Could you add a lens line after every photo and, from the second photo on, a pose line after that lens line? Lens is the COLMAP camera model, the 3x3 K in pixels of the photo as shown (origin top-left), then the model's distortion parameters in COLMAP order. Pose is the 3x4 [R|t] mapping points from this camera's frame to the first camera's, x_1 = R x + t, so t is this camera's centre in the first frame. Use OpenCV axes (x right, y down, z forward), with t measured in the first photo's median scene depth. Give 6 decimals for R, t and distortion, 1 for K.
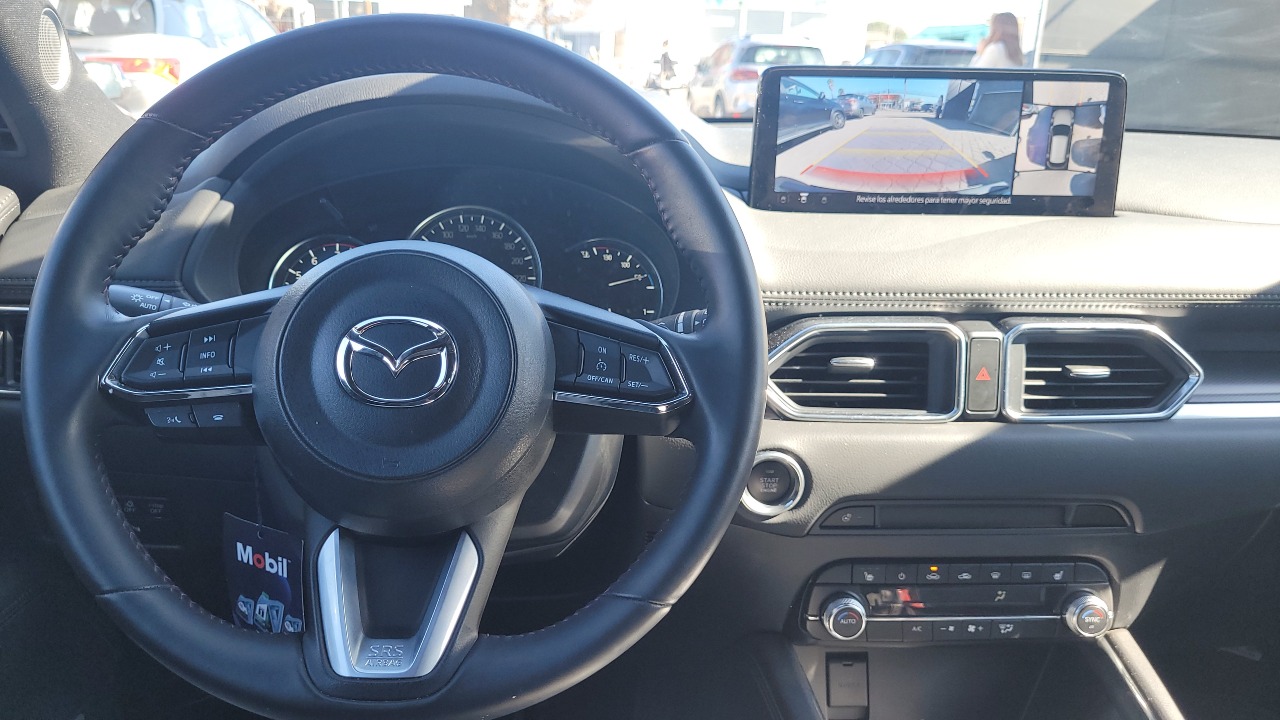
lens RADIAL K [[1004.8, 0, 637.9], [0, 1004.8, 356.6], [0, 0, 1]] dist [0.086782, 0.007885]
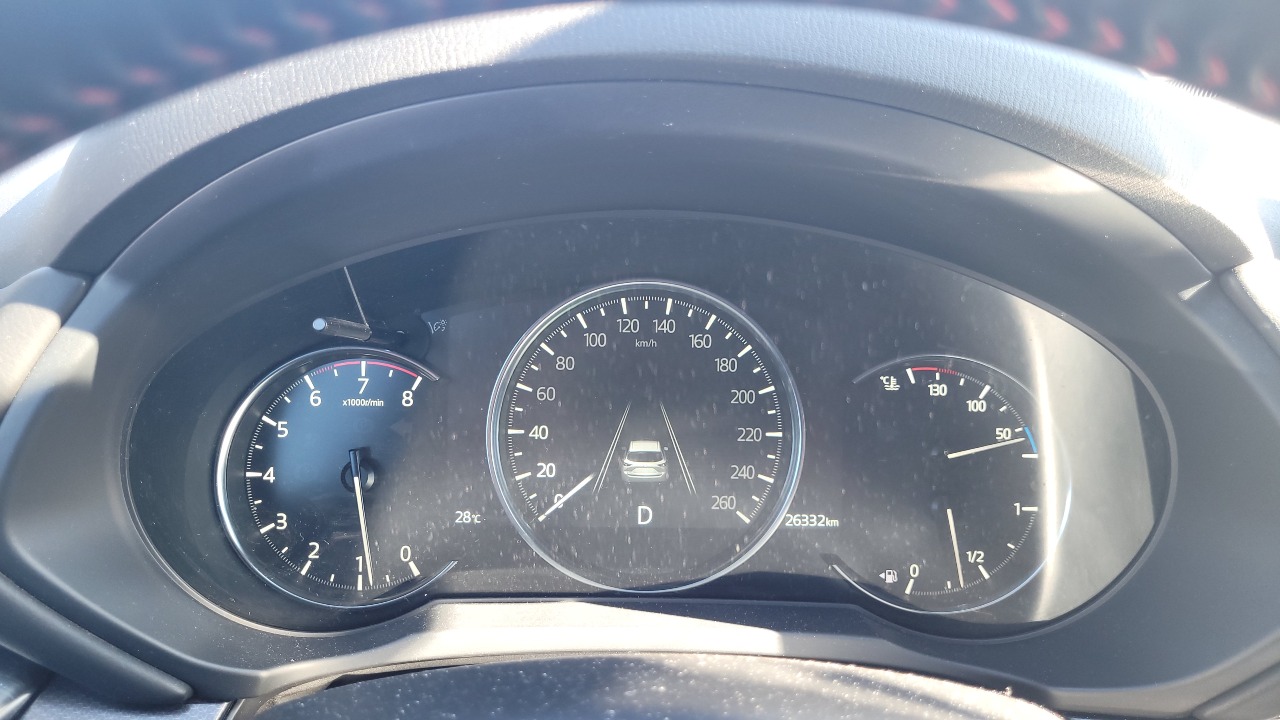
lens RADIAL K [[1004.8, 0, 643.4], [0, 1004.8, 361.3], [0, 0, 1]] dist [0.086782, 0.007885]
pose [[0.999587, 0.007864, -0.027635, -0.153146], [-0.005114, 0.995153, 0.098205, -0.156936], [0.028274, -0.098023, 0.994782, 0.534426]]
